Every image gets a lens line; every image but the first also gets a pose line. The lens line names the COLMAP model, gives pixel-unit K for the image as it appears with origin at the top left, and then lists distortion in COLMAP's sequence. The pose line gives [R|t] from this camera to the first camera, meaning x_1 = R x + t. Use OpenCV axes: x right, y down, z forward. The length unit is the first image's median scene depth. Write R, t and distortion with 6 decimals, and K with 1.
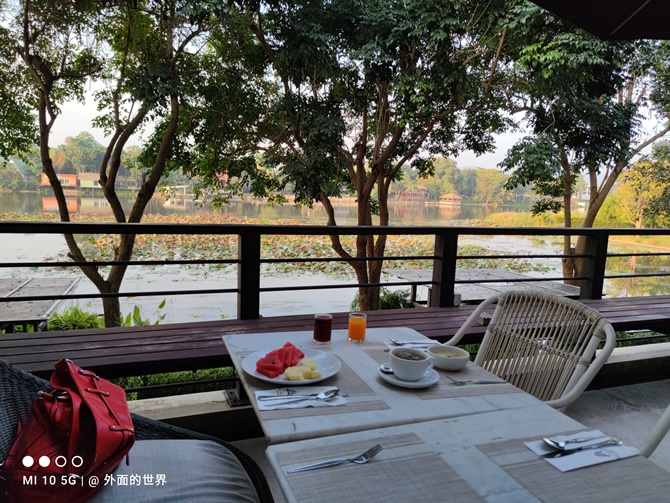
lens RADIAL K [[471.0, 0, 335.9], [0, 471.0, 256.4], [0, 0, 1]] dist [0.034252, -0.001706]
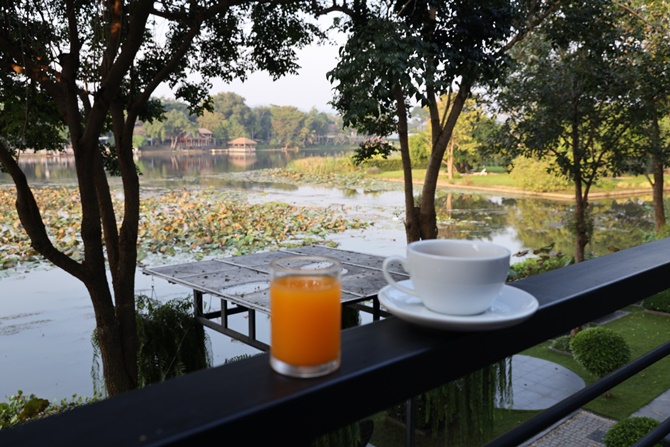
lens RADIAL K [[587.7, 0, 337.5], [0, 587.7, 223.4], [0, 0, 1]] dist [0.034754, 0.004835]
pose [[0.921781, -0.098603, 0.374964, 0.047474], [0.094801, 0.995085, 0.028623, -0.025137], [-0.375943, 0.009162, 0.926598, 0.191487]]
